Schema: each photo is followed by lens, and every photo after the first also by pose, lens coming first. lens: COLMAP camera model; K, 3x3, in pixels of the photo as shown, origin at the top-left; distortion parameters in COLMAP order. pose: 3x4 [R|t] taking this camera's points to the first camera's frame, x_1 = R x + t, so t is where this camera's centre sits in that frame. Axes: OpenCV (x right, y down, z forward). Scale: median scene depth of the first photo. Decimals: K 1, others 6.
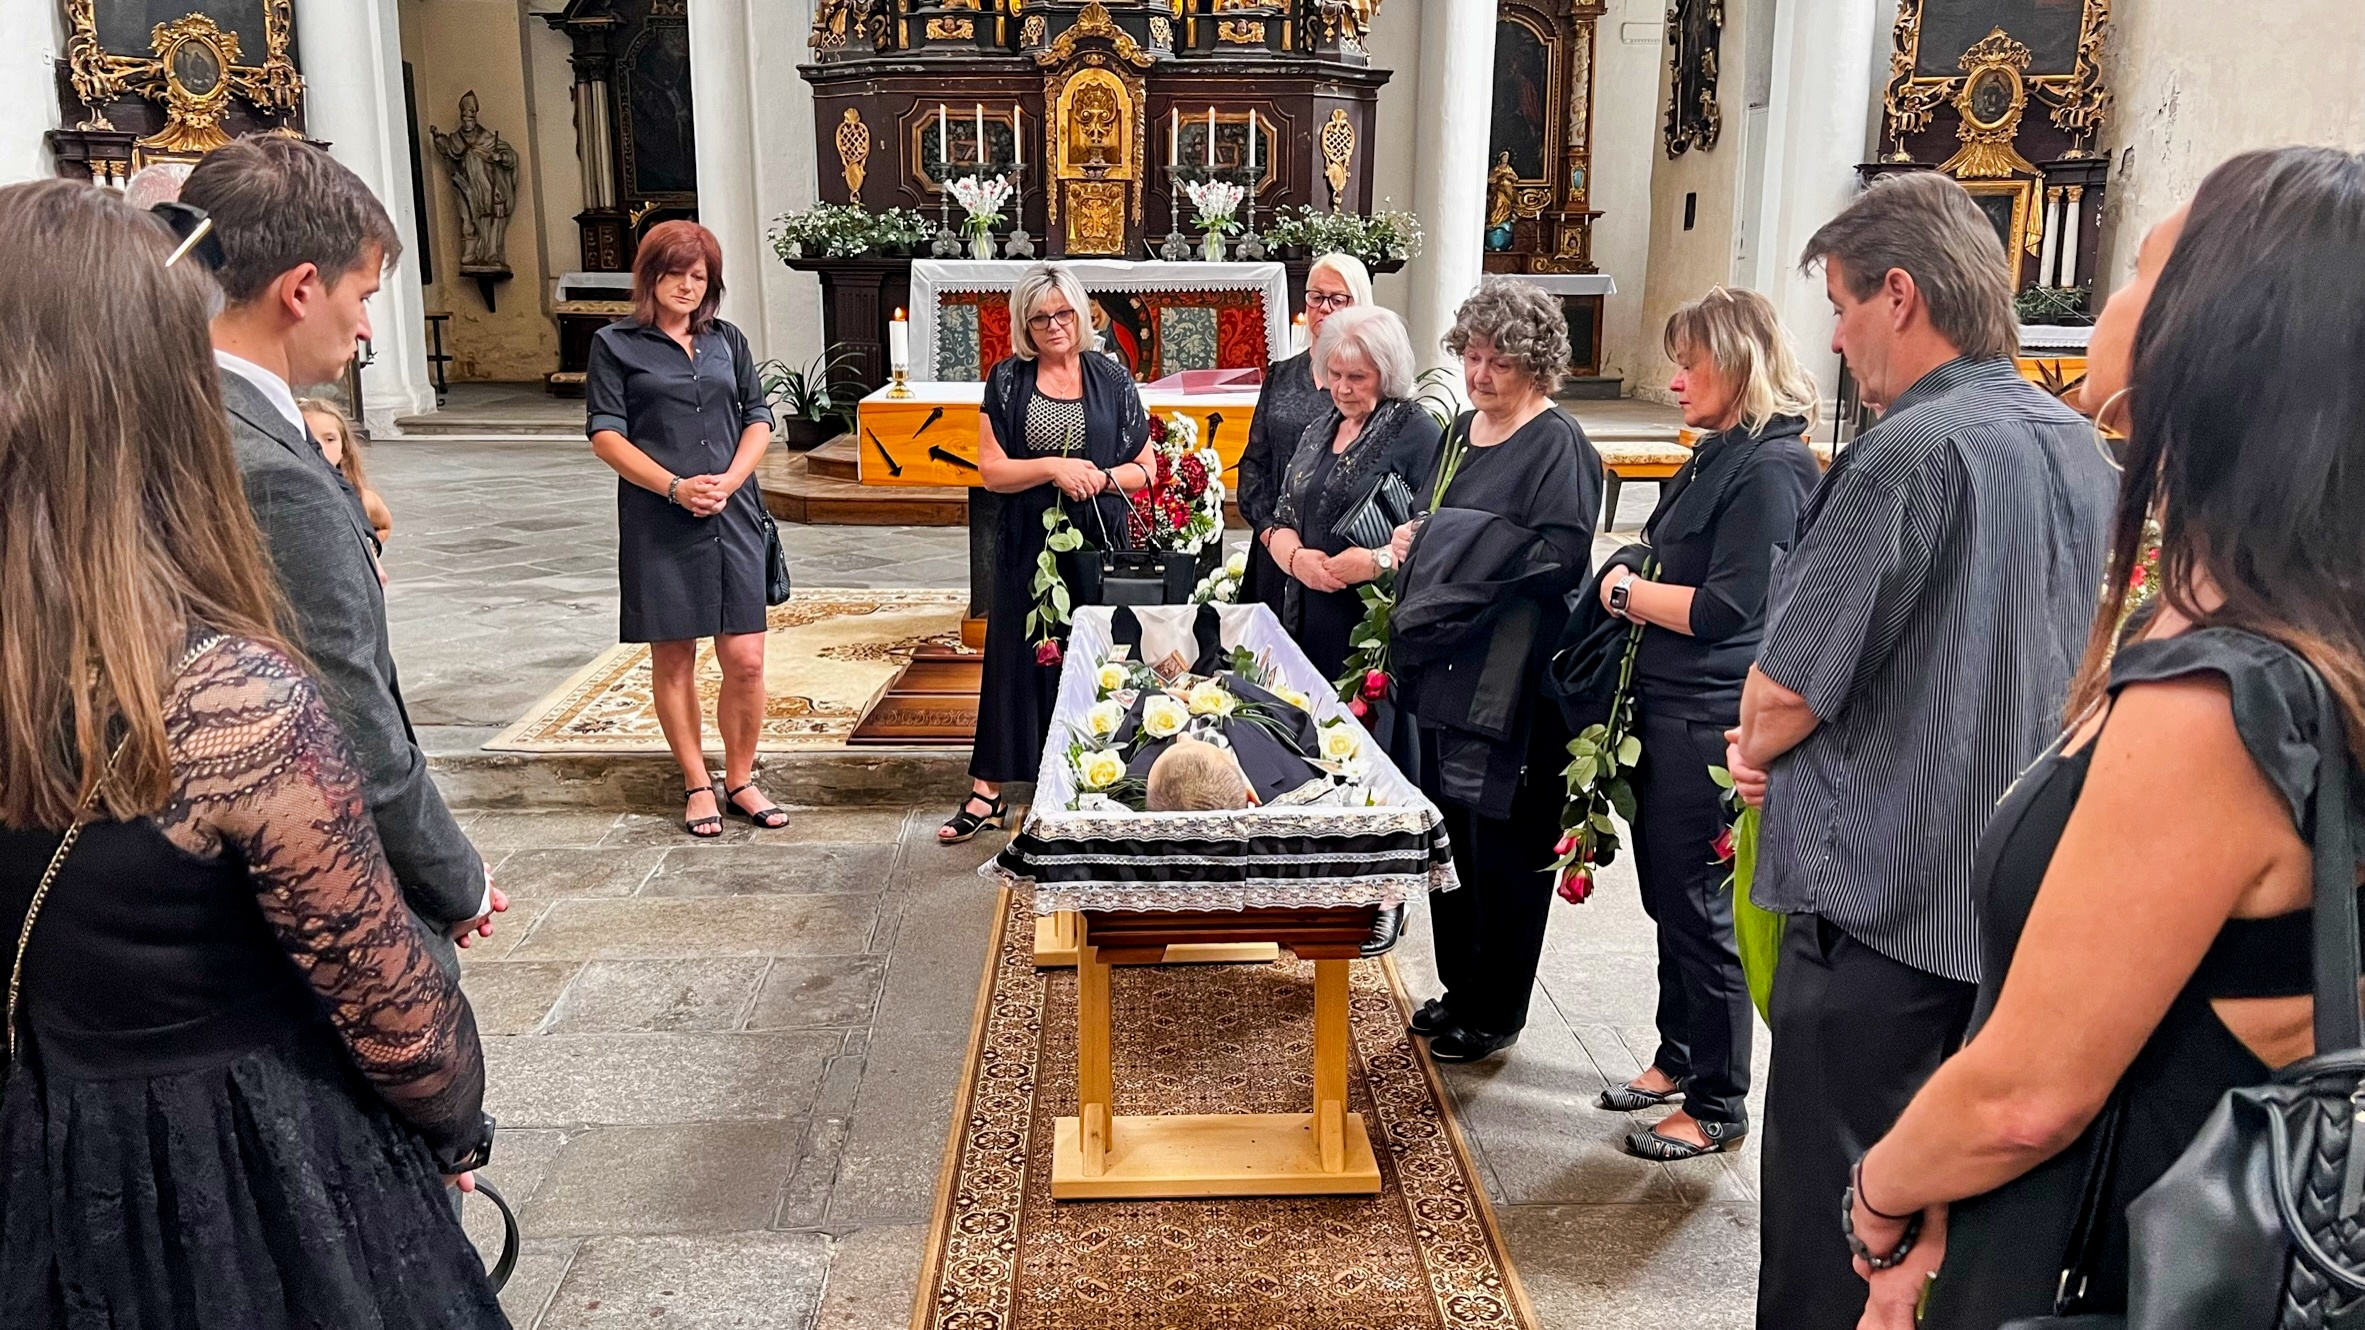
lens RADIAL K [[1767.6, 0, 1182.5], [0, 1767.6, 665.0], [0, 0, 1]] dist [0.096819, -0.217375]
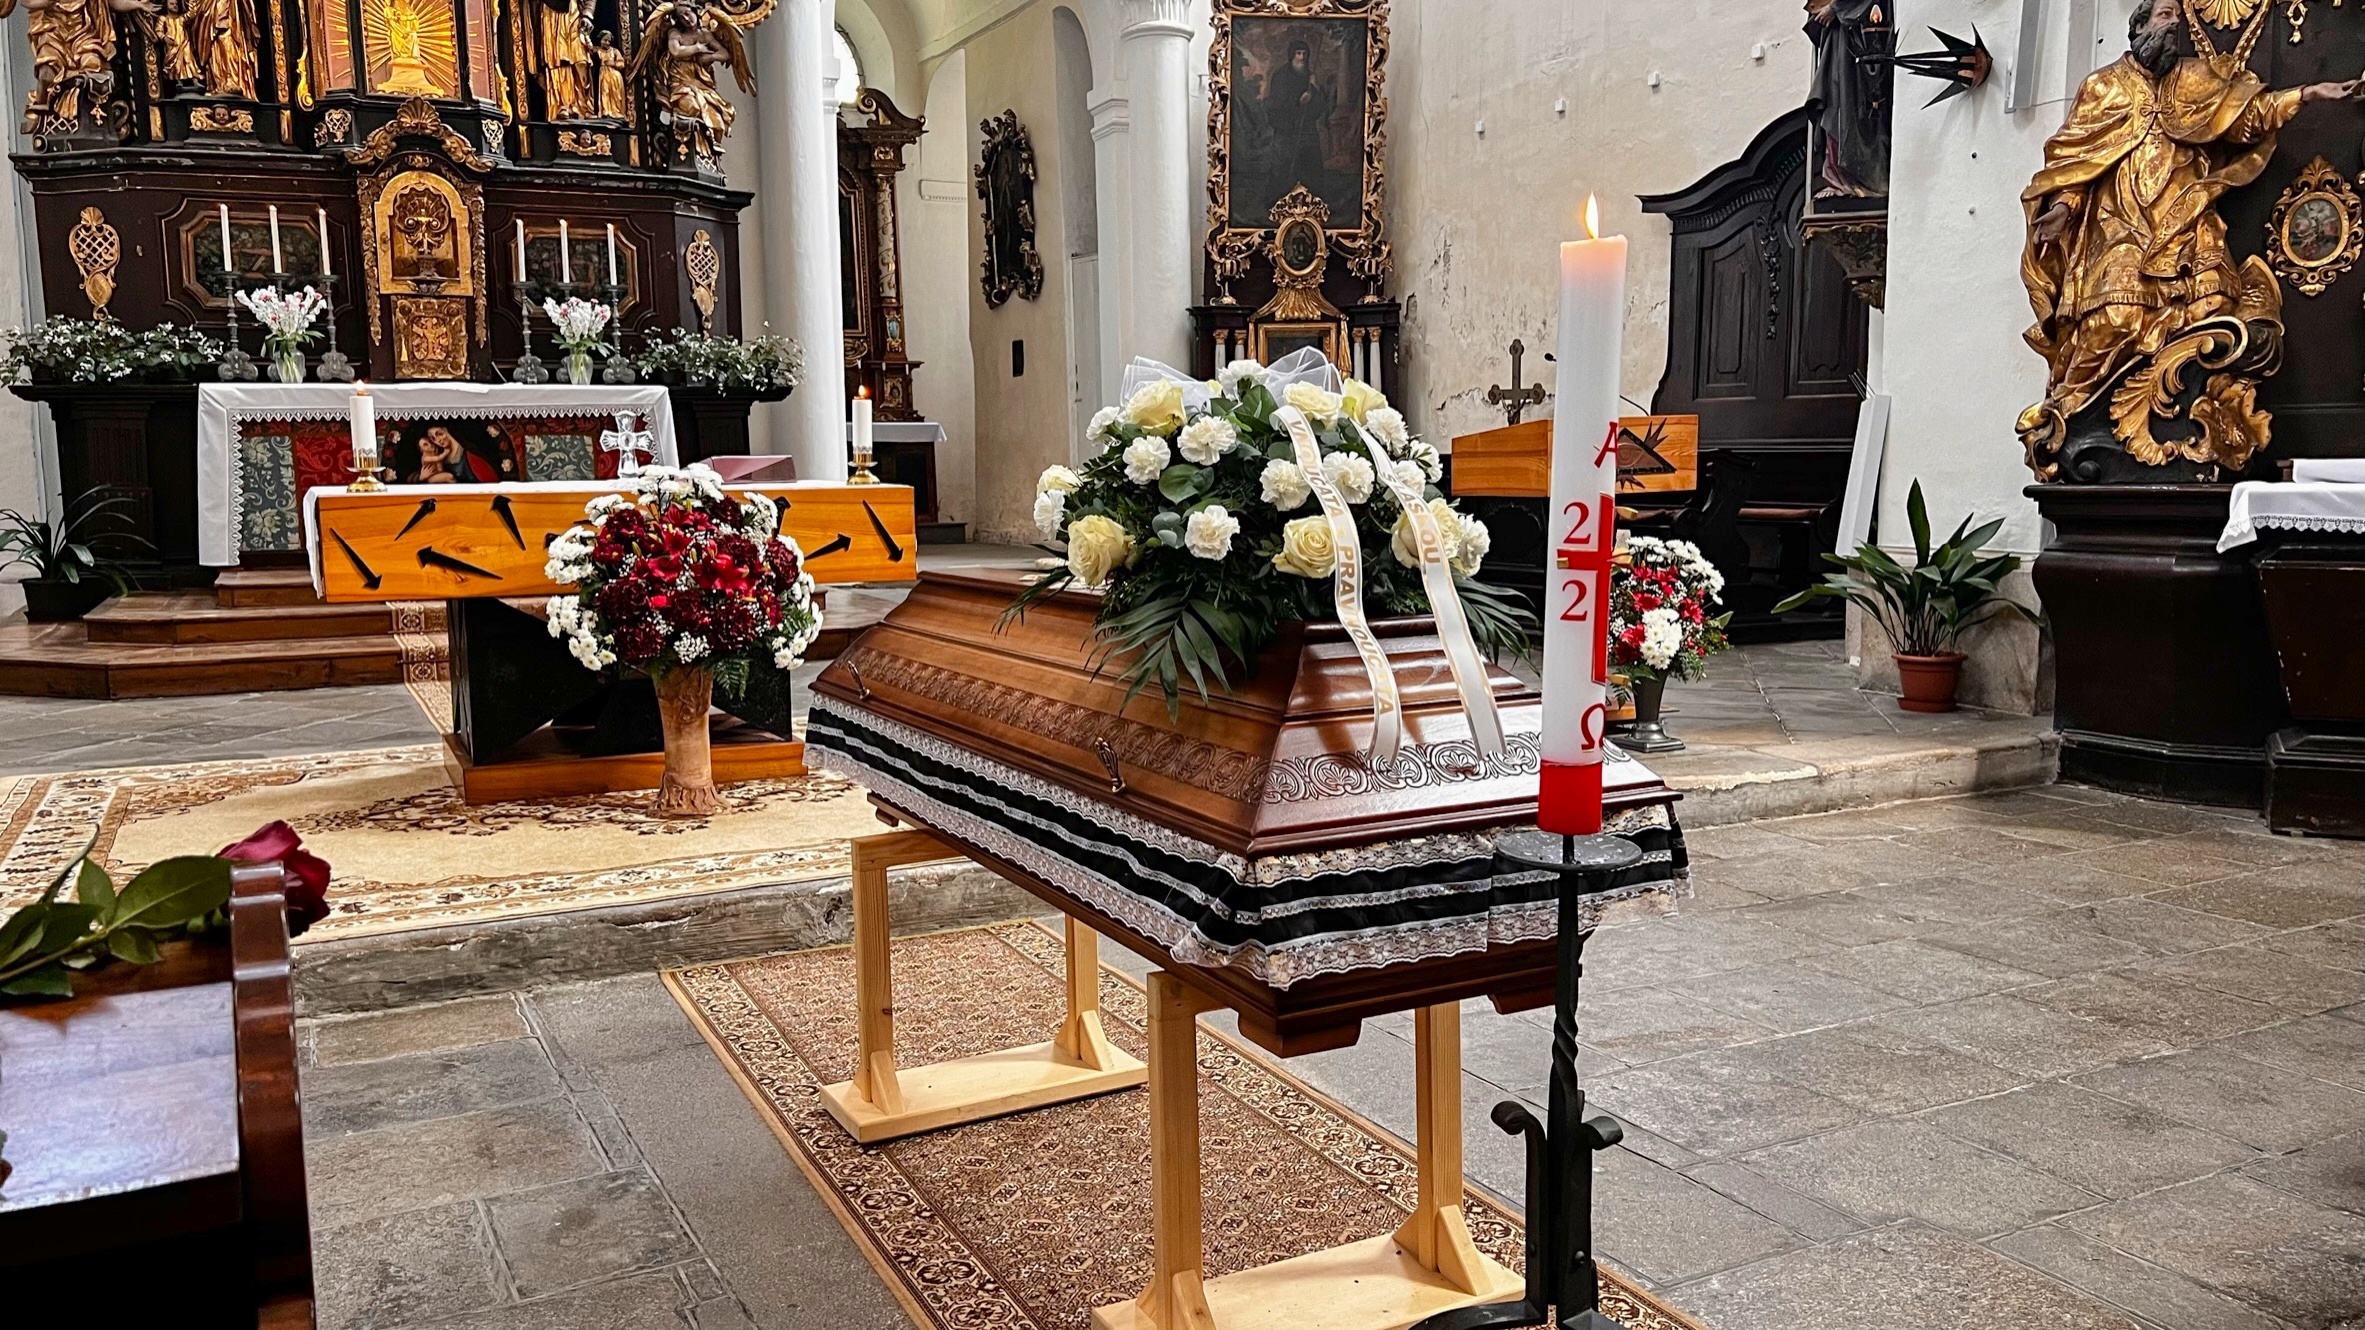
lens RADIAL K [[1794.5, 0, 1182.5], [0, 1794.5, 665.0], [0, 0, 1]] dist [0.010472, -0.009731]
pose [[0.906811, -0.064546, 0.416567, -0.091366], [0.107344, 0.990988, -0.080123, 0.014914], [-0.407641, 0.117373, 0.905567, 0.078718]]
